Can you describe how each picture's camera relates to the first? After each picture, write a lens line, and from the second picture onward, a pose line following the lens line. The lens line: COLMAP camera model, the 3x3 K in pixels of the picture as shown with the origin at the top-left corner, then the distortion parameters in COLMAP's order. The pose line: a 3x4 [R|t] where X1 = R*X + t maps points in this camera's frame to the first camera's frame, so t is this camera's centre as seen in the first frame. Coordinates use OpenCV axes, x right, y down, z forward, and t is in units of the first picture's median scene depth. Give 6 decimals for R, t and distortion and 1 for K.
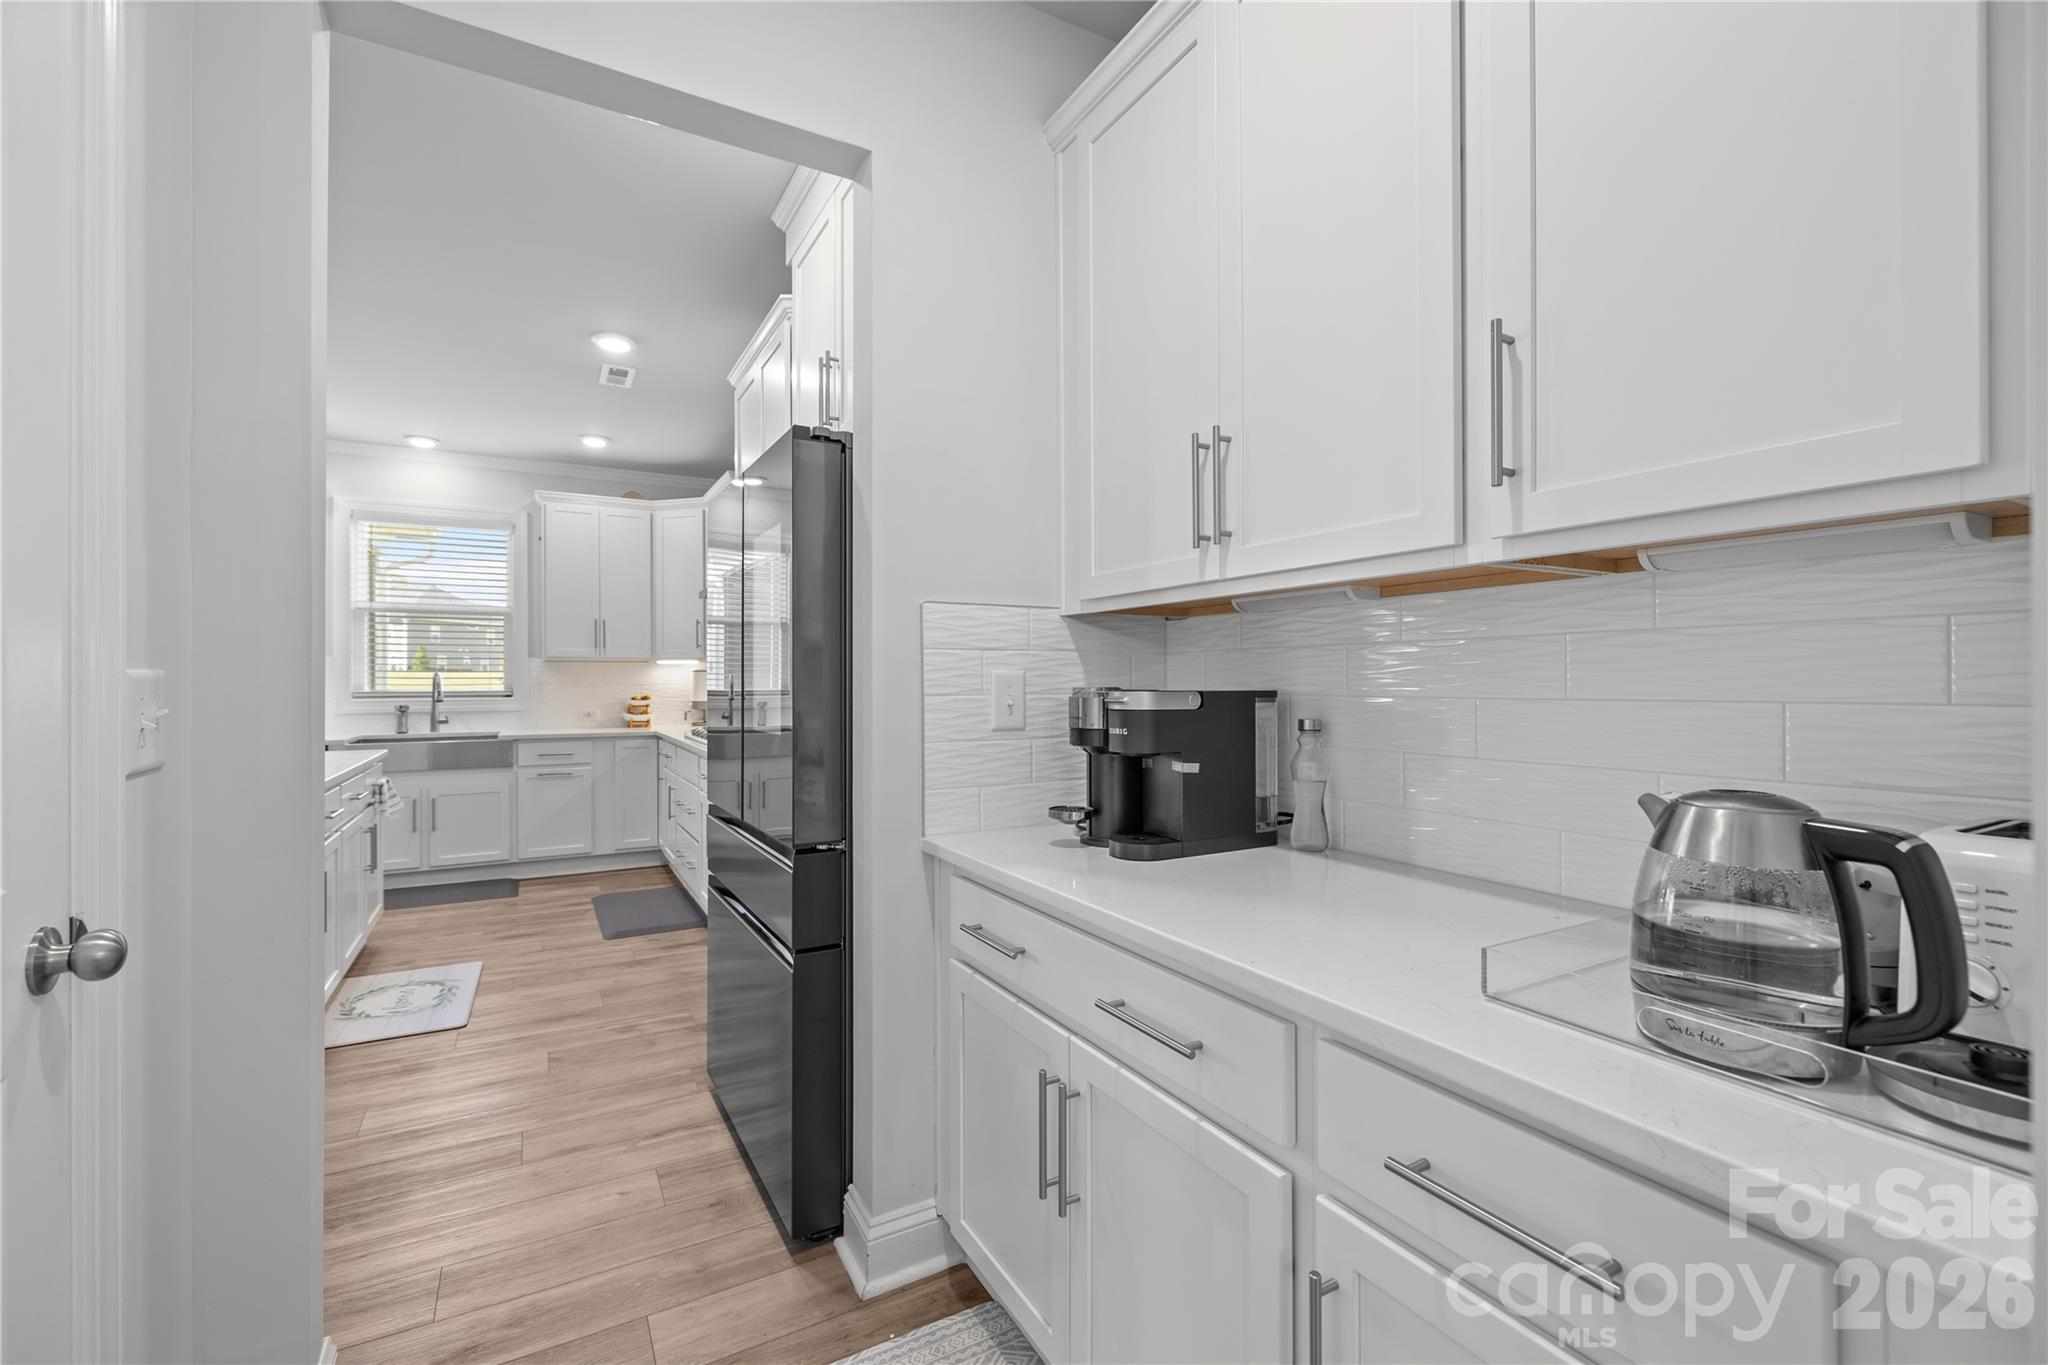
lens RADIAL K [[887.4, 0, 1017.7], [0, 887.4, 672.3], [0, 0, 1]] dist [-0.000363, 0.000918]
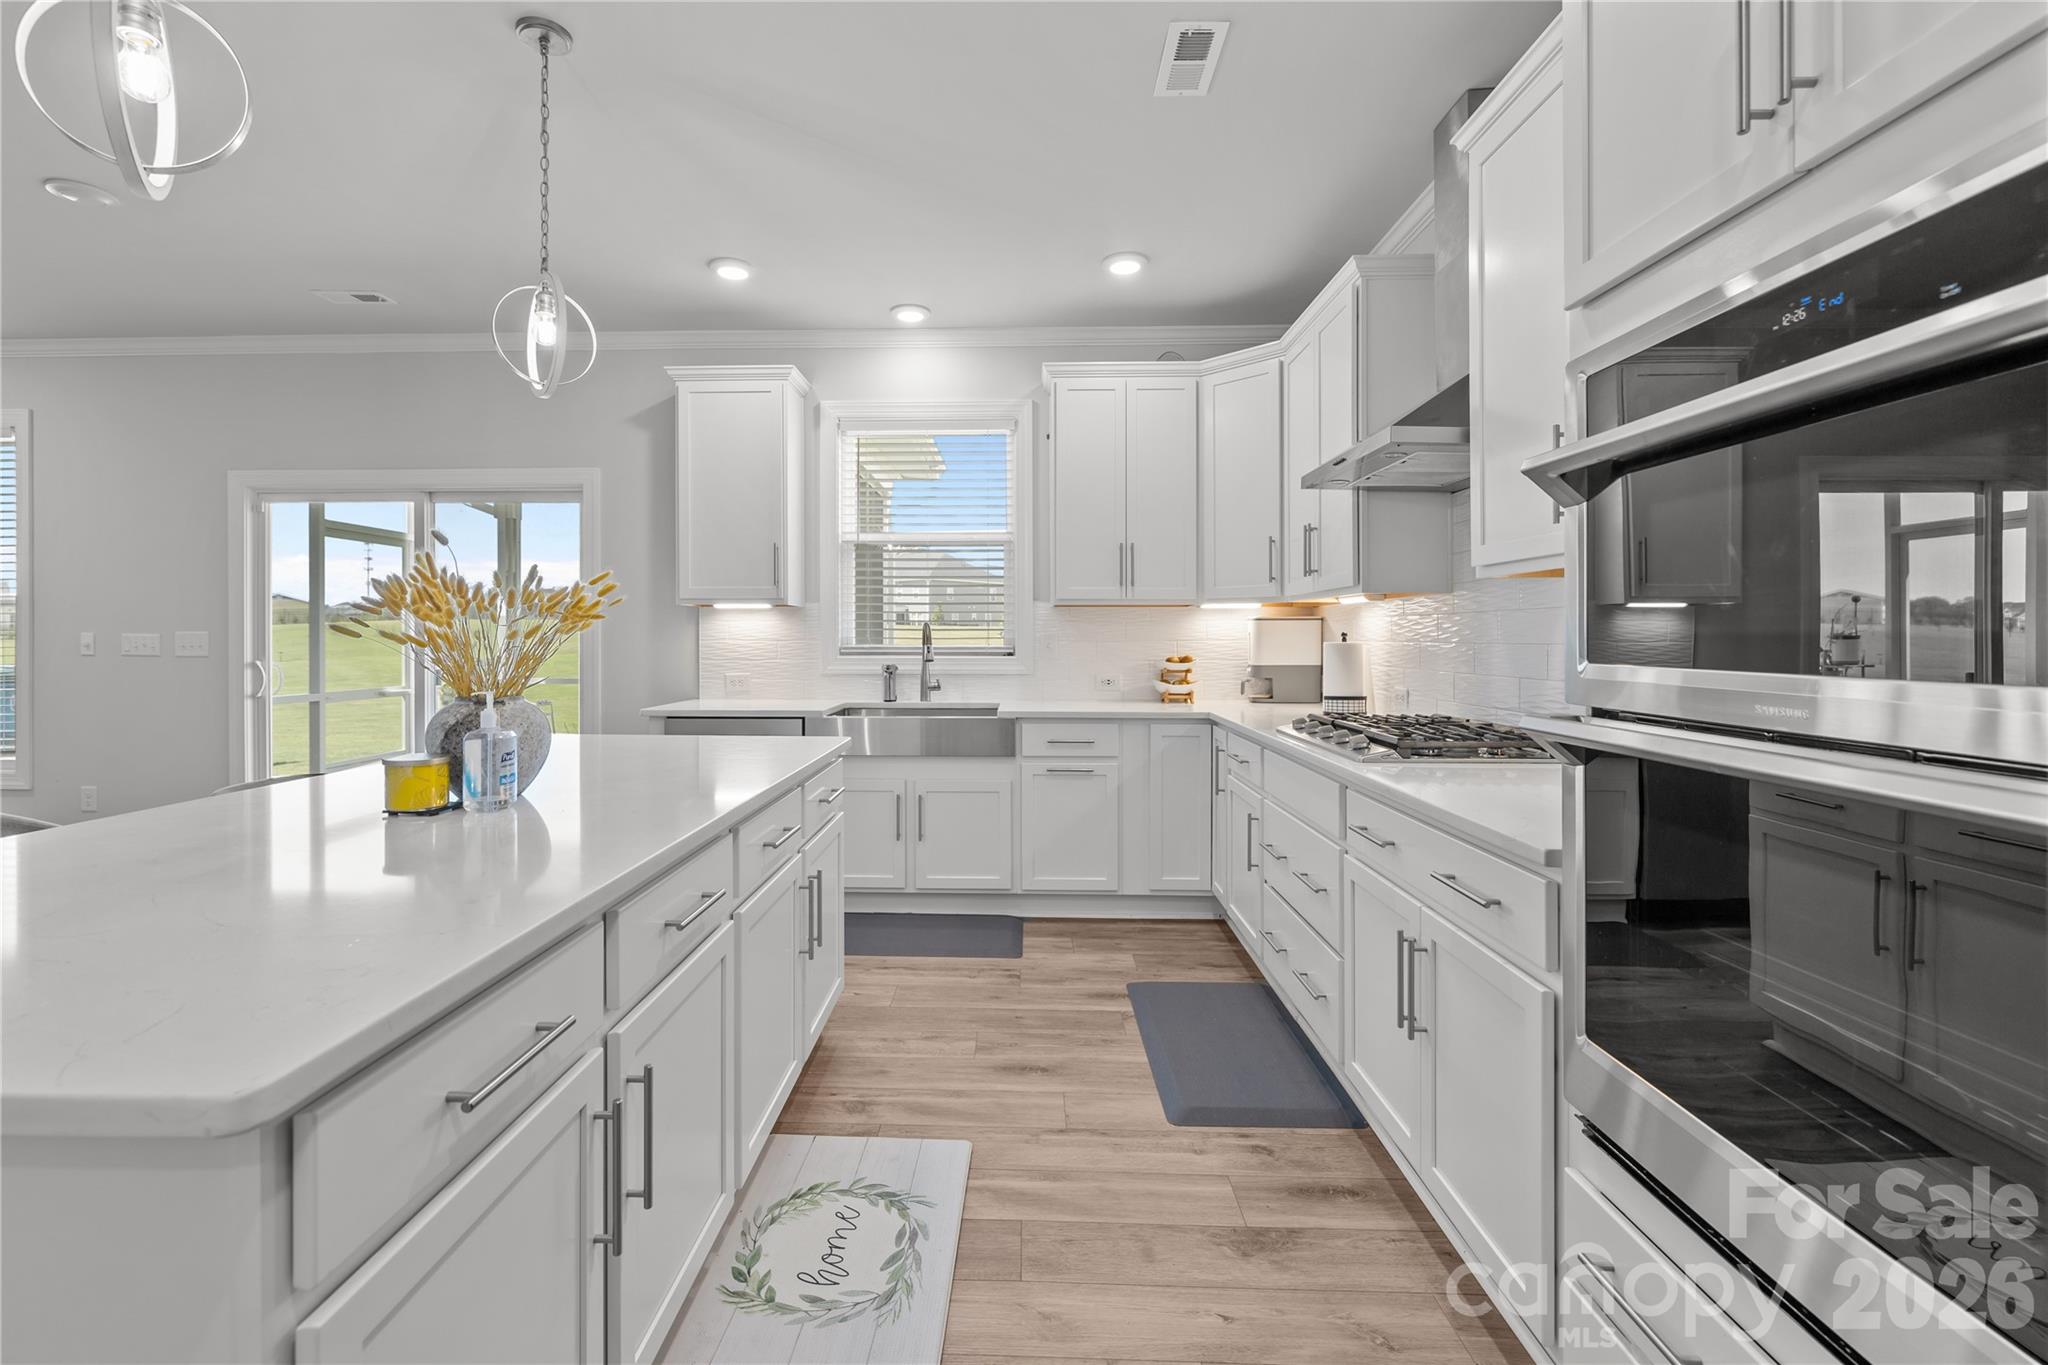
lens RADIAL K [[887.4, 0, 987.1], [0, 887.4, 644.8], [0, 0, 1]] dist [-0.000363, 0.000918]
pose [[0.855518, 0.009457, -0.517687, -0.224872], [0.000120, 0.999830, 0.018463, 0.005608], [0.517774, -0.015858, 0.855371, 0.387874]]
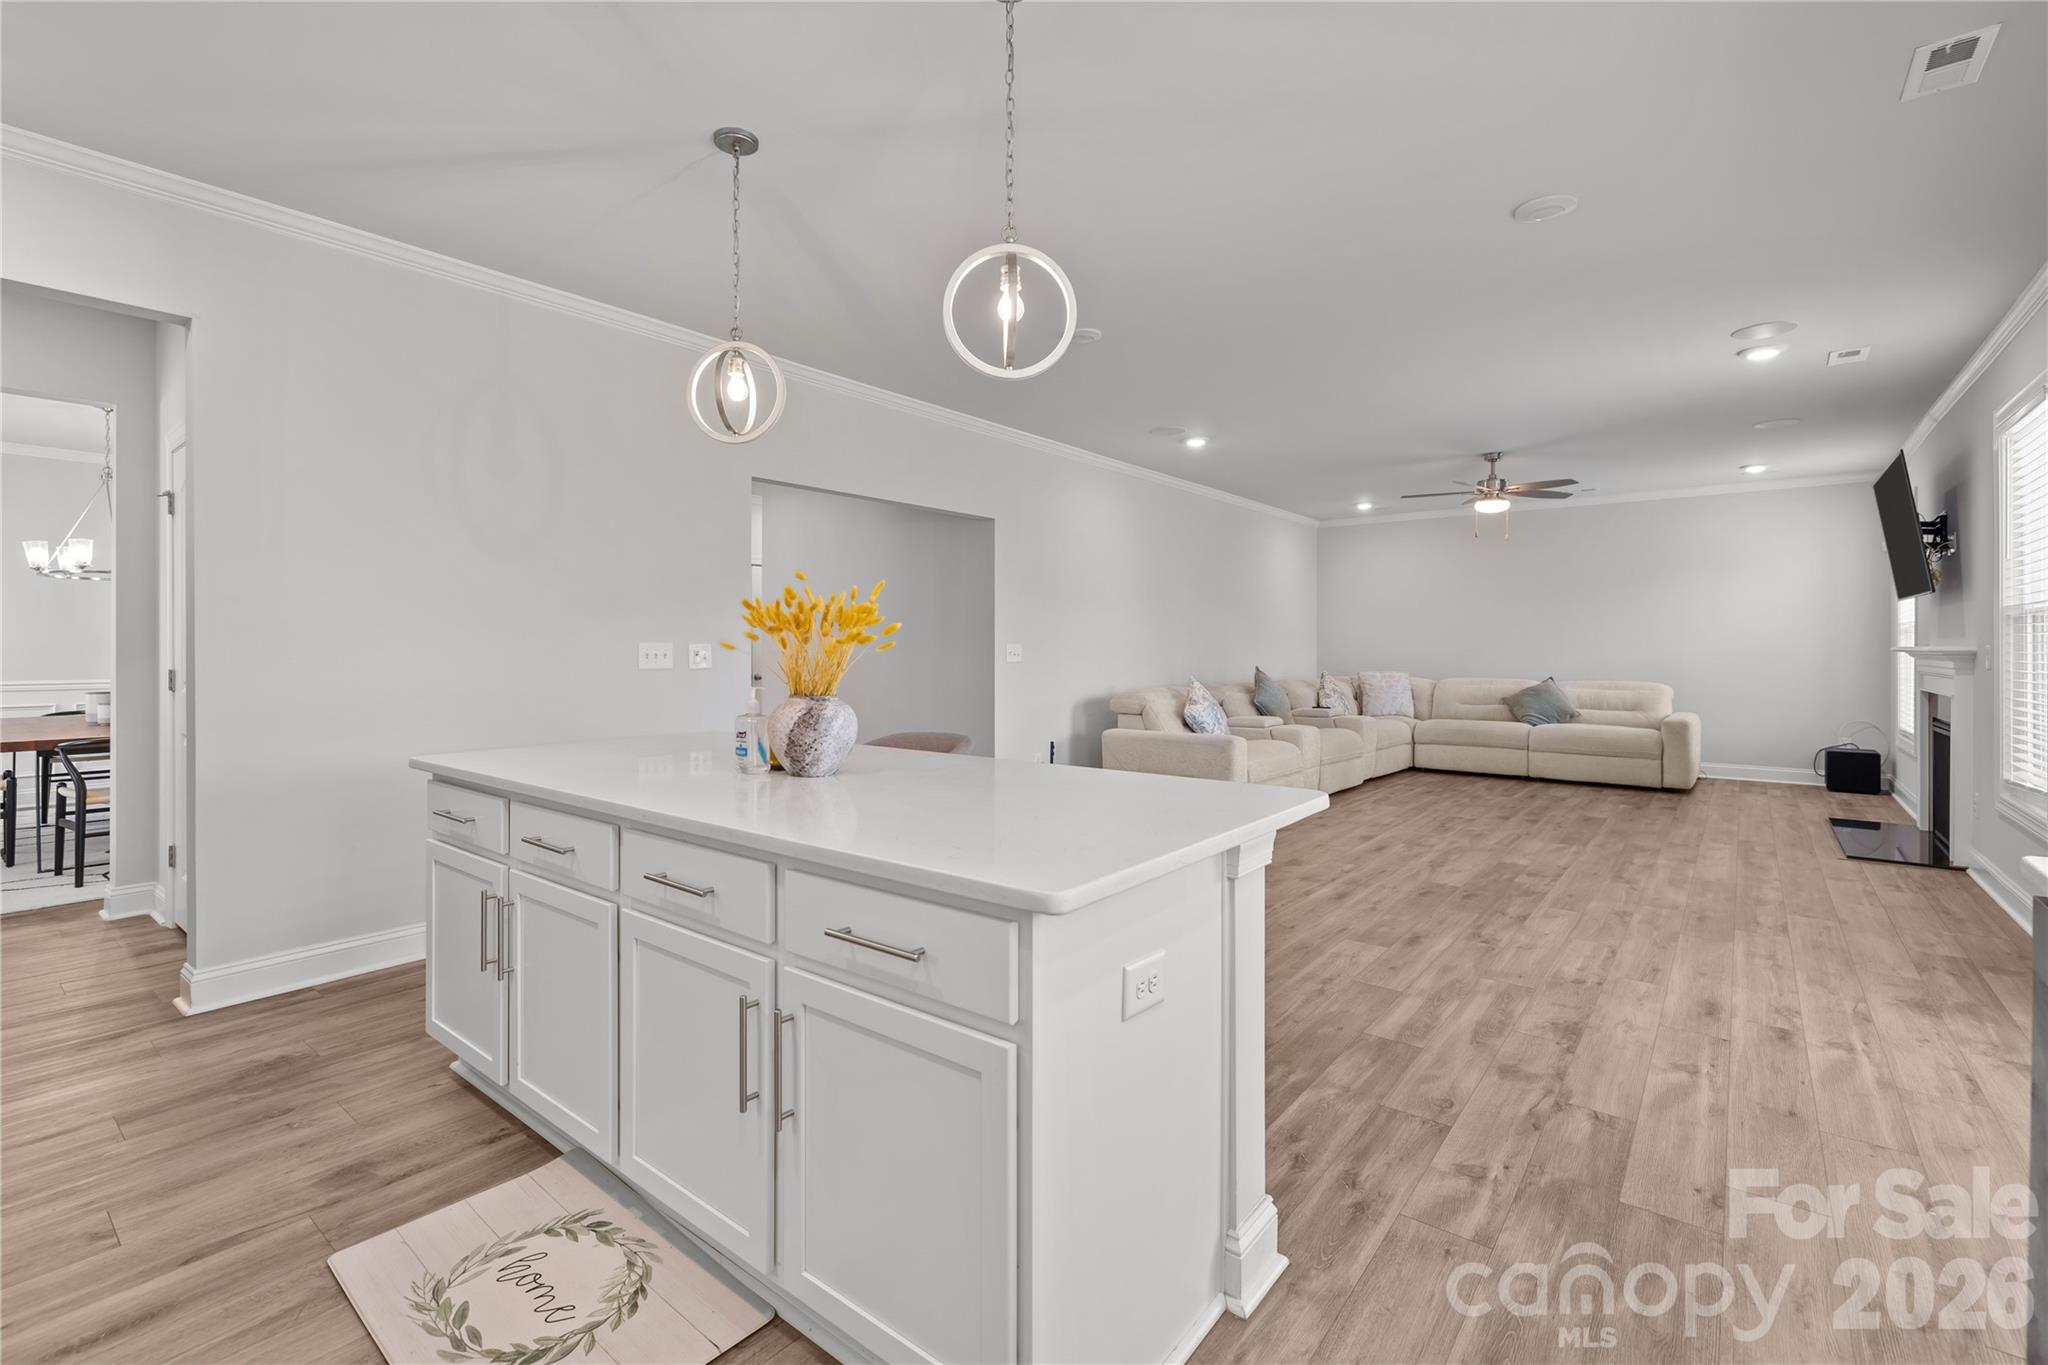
lens RADIAL K [[908.0, 0, 993.2], [0, 908.0, 649.3], [0, 0, 1]] dist [0.009083, -0.003261]
pose [[-0.929590, 0.003249, -0.368582, -0.471971], [0.005356, 0.999975, -0.004694, 0.011480], [0.368557, -0.006337, -0.929583, 0.995335]]
